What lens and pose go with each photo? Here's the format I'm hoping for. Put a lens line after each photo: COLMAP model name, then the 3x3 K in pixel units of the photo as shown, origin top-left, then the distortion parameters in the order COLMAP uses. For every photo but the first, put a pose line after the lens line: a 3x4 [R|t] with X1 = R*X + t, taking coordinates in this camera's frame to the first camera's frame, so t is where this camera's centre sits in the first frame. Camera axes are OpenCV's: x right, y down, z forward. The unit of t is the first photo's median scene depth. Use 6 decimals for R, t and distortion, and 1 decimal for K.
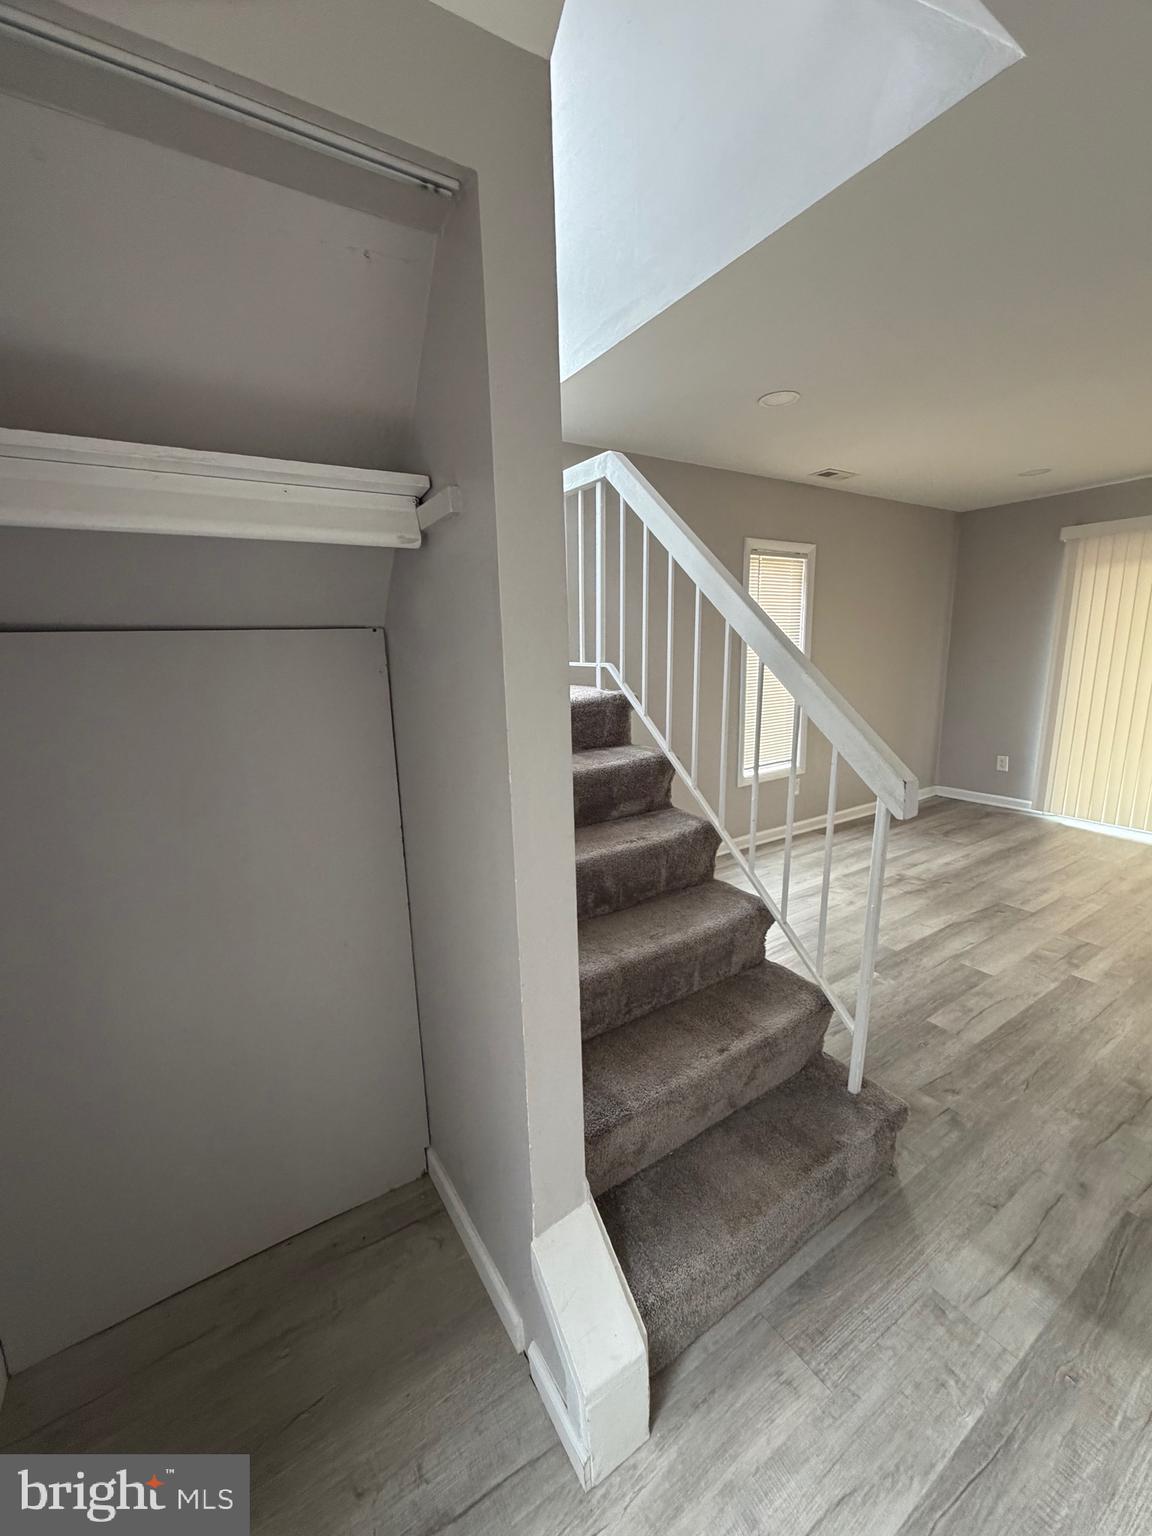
lens RADIAL K [[623.3, 0, 576.0], [0, 623.3, 768.0], [0, 0, 1]] dist [-0.008336, 0.000158]
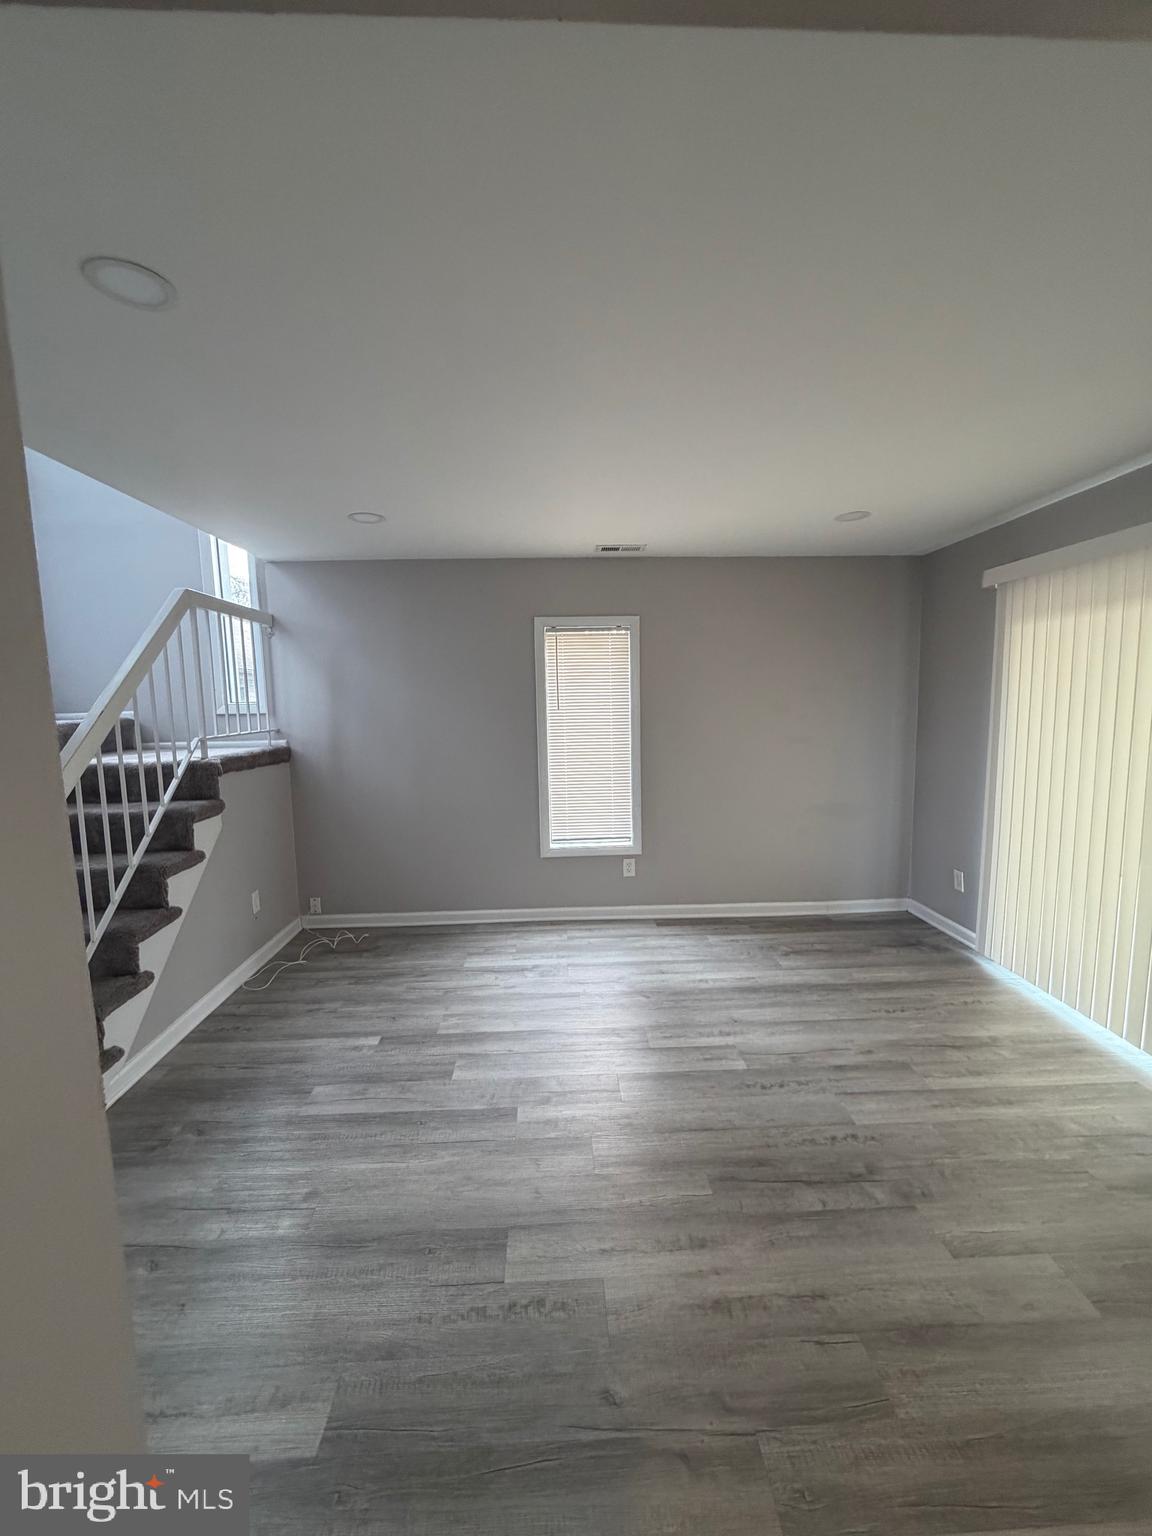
lens RADIAL K [[623.3, 0, 576.0], [0, 623.3, 768.0], [0, 0, 1]] dist [-0.008336, 0.000158]
pose [[0.859231, 0.064874, -0.507458, 0.842077], [-0.104037, 0.993358, -0.049164, -0.072335], [0.500898, 0.095038, 0.860273, 0.153604]]
